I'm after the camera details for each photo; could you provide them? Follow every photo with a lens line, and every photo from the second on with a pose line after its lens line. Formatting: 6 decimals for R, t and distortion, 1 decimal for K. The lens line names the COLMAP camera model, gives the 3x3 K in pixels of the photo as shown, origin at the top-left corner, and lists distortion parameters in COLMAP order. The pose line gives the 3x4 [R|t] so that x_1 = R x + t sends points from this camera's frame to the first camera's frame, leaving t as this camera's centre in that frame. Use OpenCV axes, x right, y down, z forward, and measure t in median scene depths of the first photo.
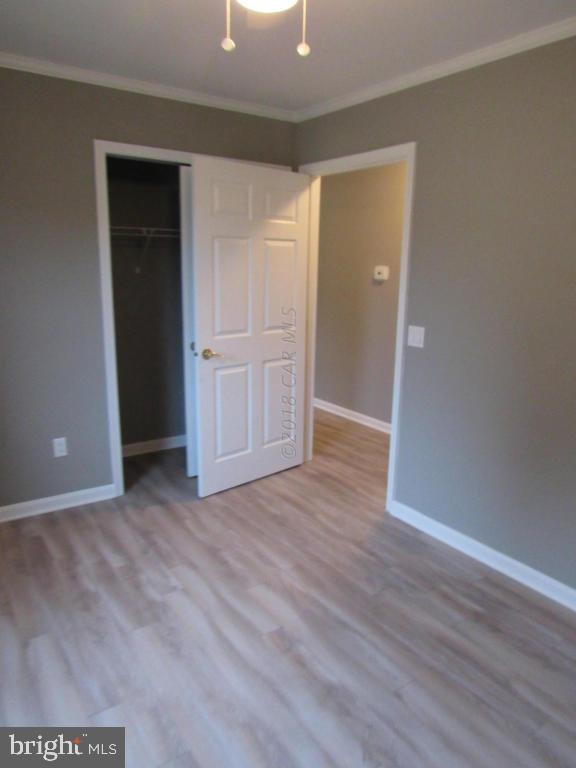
lens RADIAL K [[556.7, 0, 288.7], [0, 556.7, 386.3], [0, 0, 1]] dist [-0.026491, 0.013889]
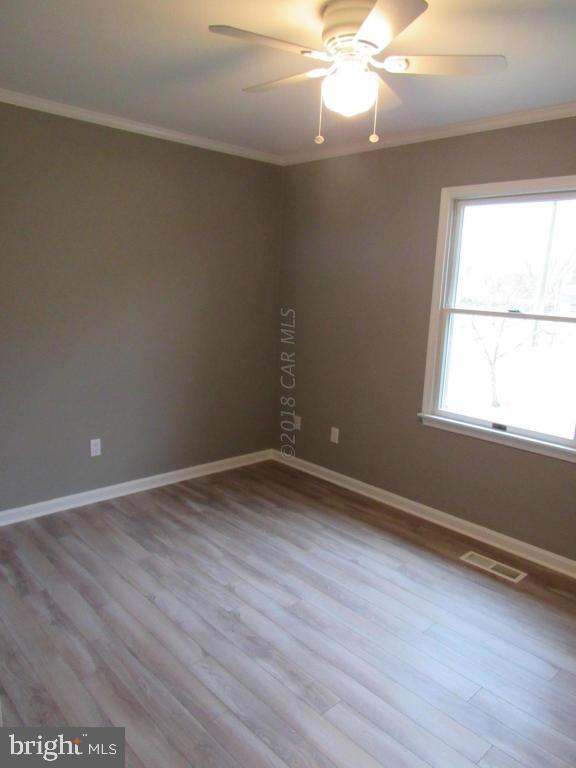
lens RADIAL K [[556.7, 0, 288.7], [0, 556.7, 386.3], [0, 0, 1]] dist [-0.026491, 0.013889]
pose [[-0.988656, -0.016941, -0.149239, 0.200647], [-0.076643, 0.911421, 0.404273, -0.423399], [0.129170, 0.411125, -0.902381, 1.772665]]
